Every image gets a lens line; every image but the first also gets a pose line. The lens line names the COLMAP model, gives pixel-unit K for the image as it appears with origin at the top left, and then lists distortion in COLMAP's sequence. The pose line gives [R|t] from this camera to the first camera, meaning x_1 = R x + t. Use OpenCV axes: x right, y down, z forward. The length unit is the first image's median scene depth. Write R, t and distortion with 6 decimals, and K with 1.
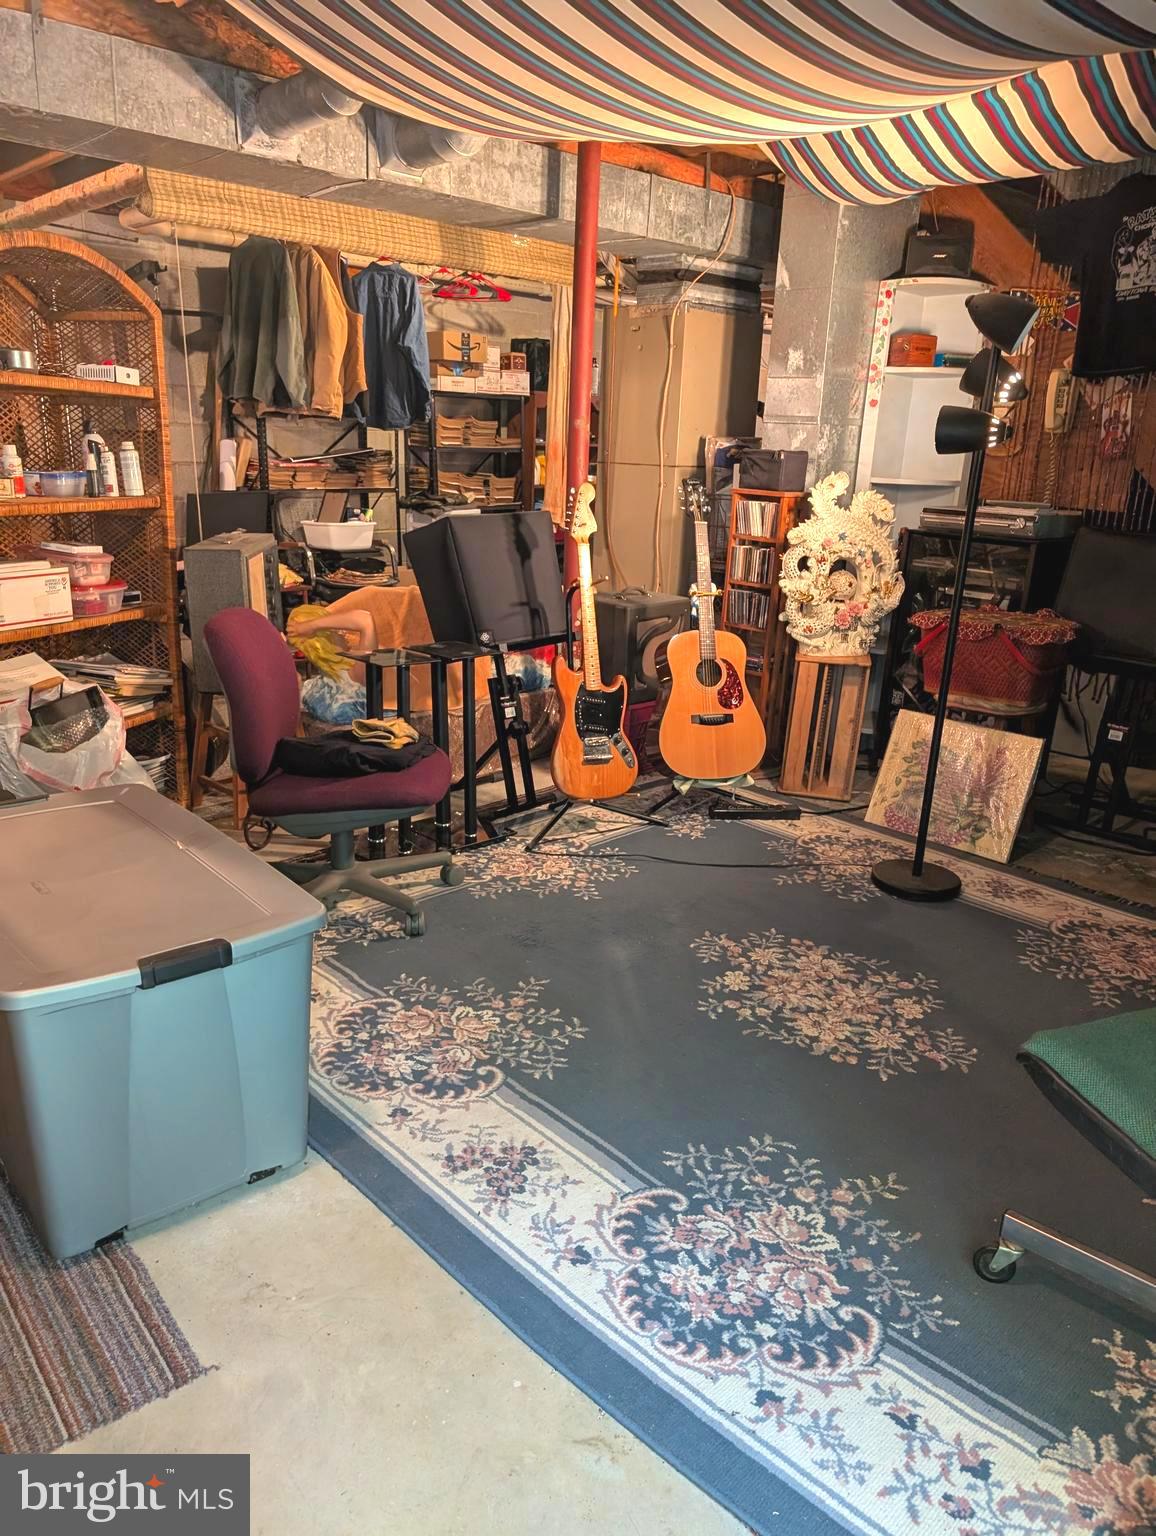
lens RADIAL K [[1109.5, 0, 571.5], [0, 1109.5, 762.3], [0, 0, 1]] dist [0.020157, -0.012205]
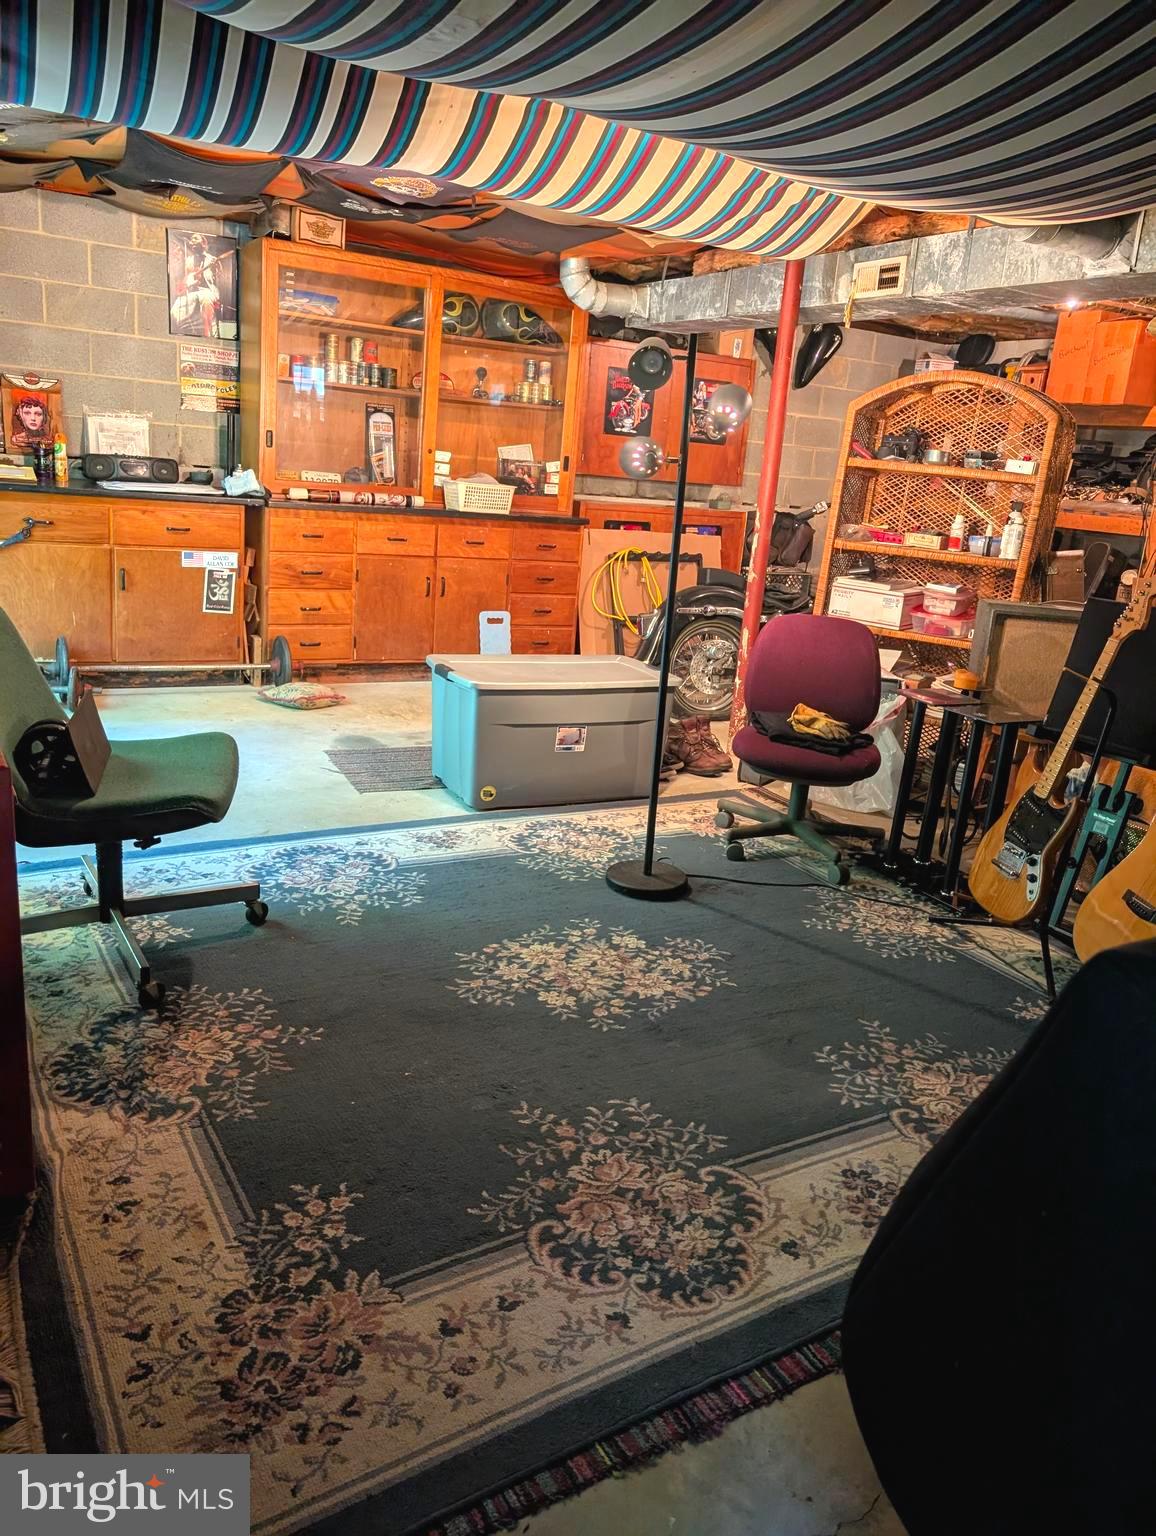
lens RADIAL K [[1109.5, 0, 571.5], [0, 1109.5, 762.3], [0, 0, 1]] dist [0.020157, -0.012205]
pose [[-0.226003, 0.215132, -0.950074, 1.470118], [-0.362337, 0.886763, 0.286989, -0.328578], [0.904231, 0.409108, -0.122461, 1.247961]]
